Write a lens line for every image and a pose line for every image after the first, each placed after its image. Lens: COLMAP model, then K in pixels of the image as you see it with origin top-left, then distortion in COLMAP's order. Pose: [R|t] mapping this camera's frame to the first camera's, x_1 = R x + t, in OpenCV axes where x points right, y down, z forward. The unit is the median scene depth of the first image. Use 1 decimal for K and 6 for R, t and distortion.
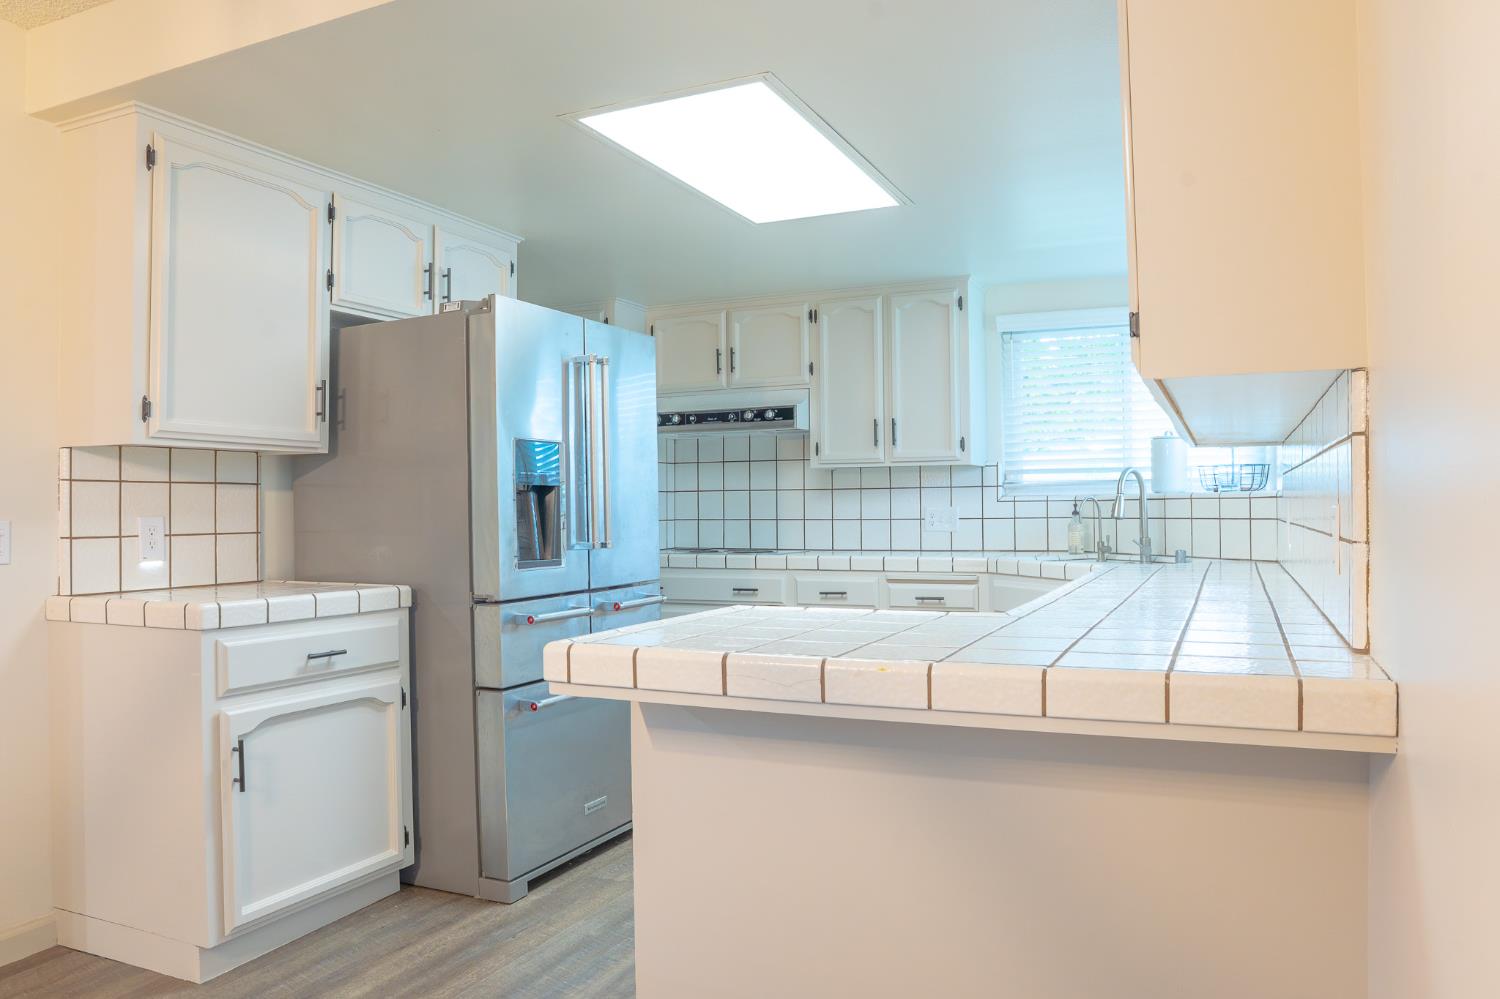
lens RADIAL K [[1058.3, 0, 750.0], [0, 1058.3, 499.5], [0, 0, 1]] dist [-0.134452, 0.096823]
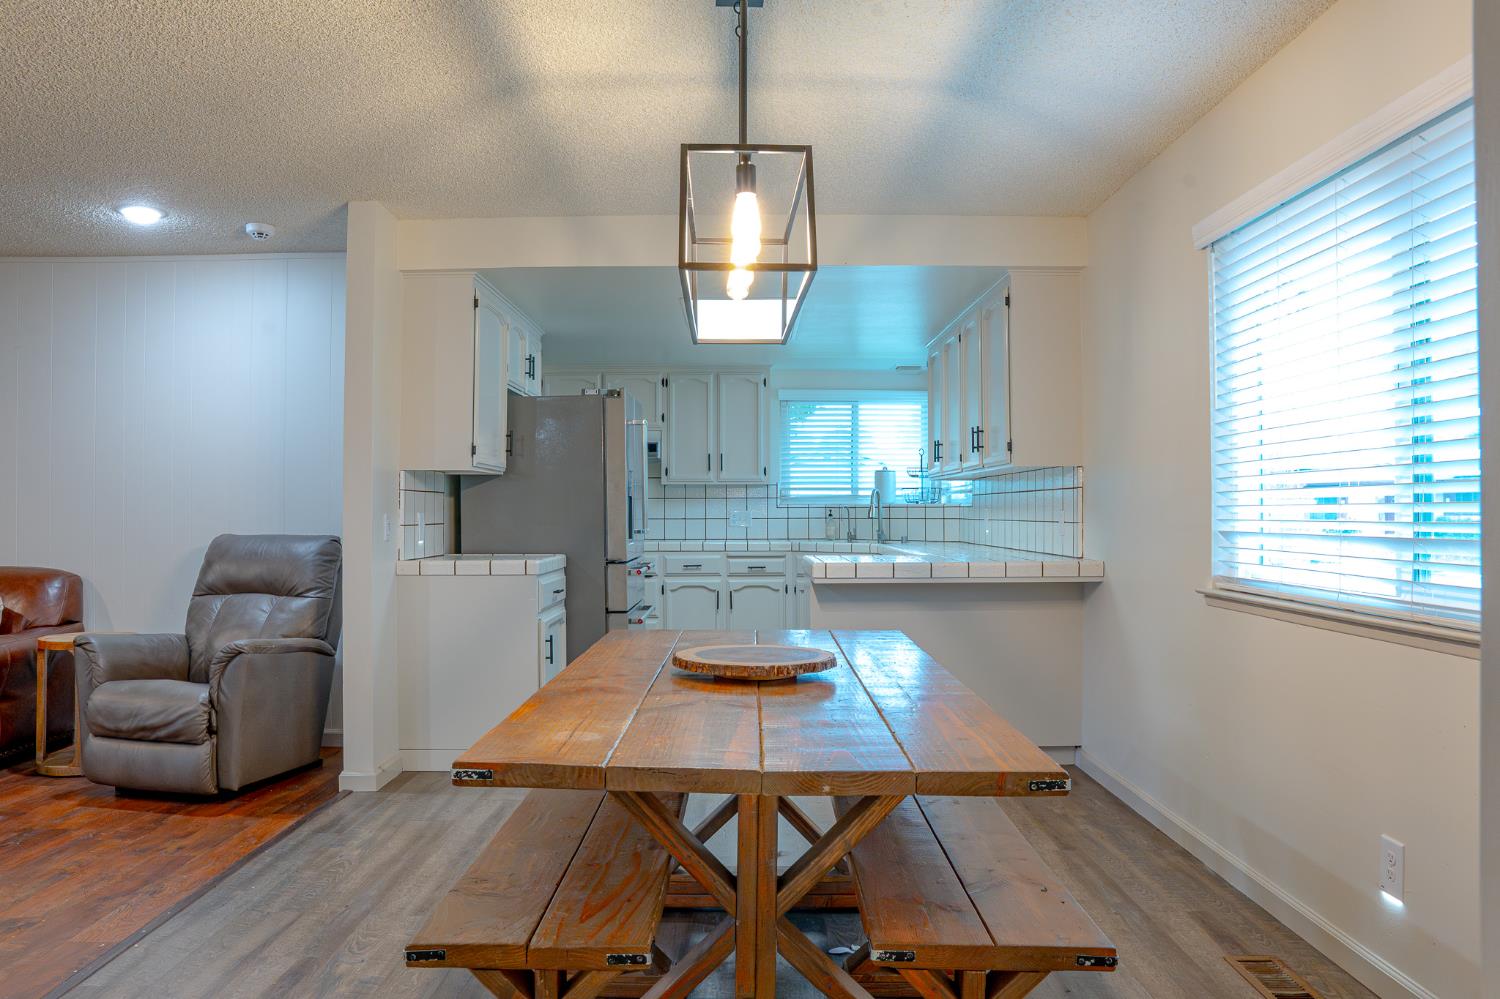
lens RADIAL K [[1058.3, 0, 750.0], [0, 1058.3, 499.5], [0, 0, 1]] dist [-0.134452, 0.096823]
pose [[0.902287, 0.012609, 0.430952, -0.531403], [-0.010385, 0.999918, -0.007514, 0.002062], [-0.431011, 0.002304, 0.902344, -0.453215]]
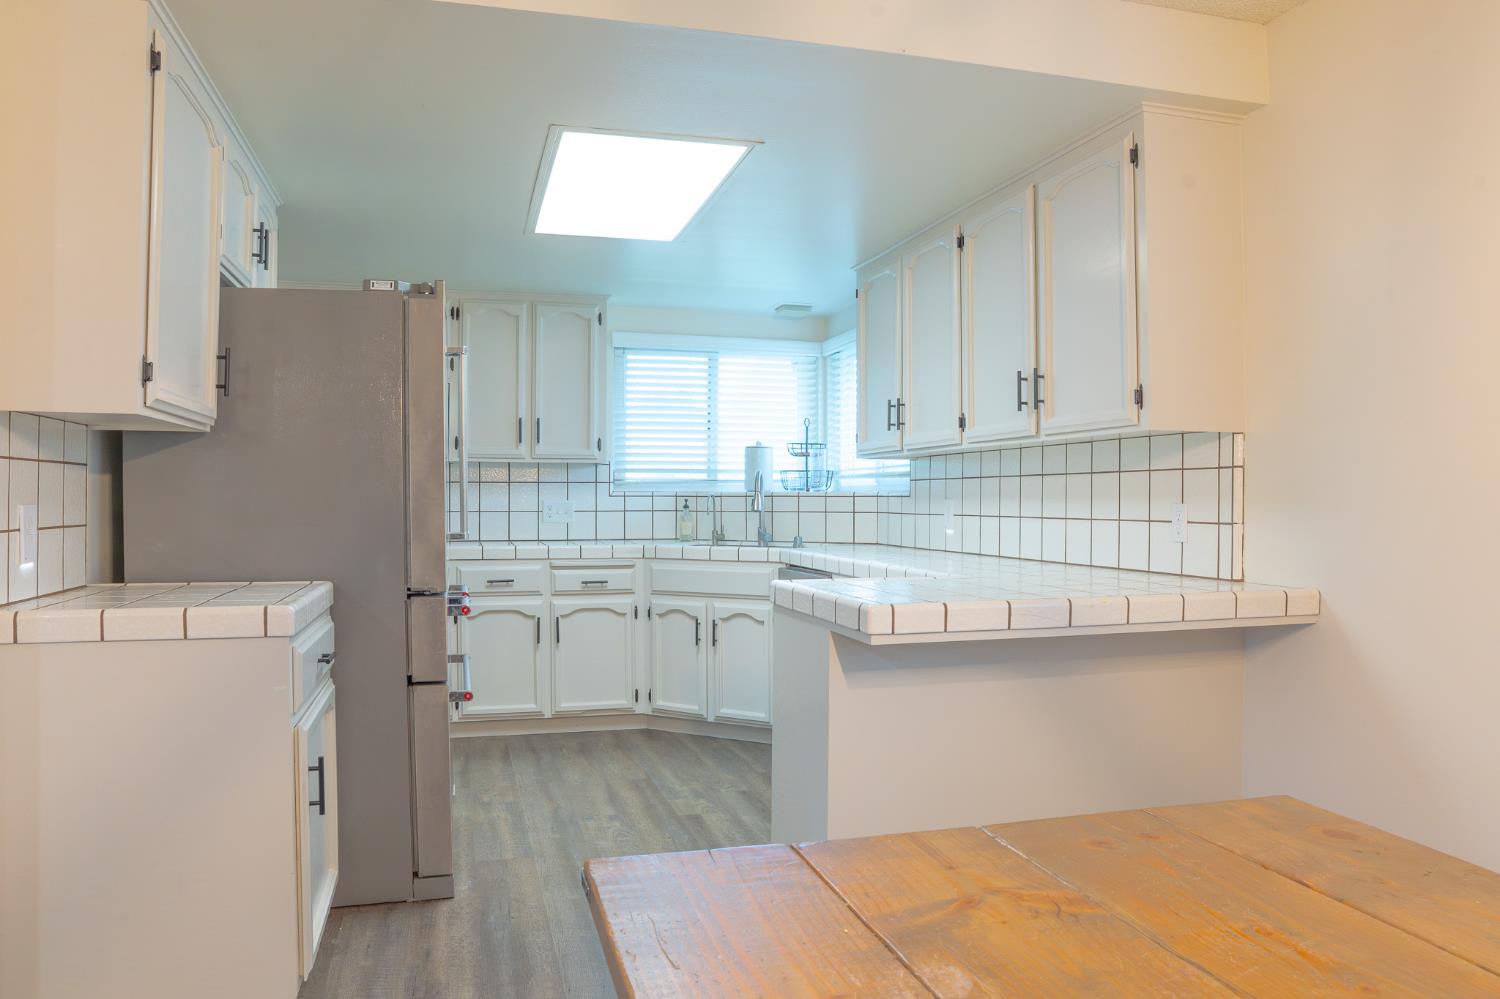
lens RADIAL K [[1058.3, 0, 750.0], [0, 1058.3, 499.5], [0, 0, 1]] dist [-0.134452, 0.096823]
pose [[0.756661, 0.010599, 0.653722, -0.431844], [-0.014443, 0.999896, 0.000506, 0.003028], [-0.653648, -0.009824, 0.756735, 0.044087]]
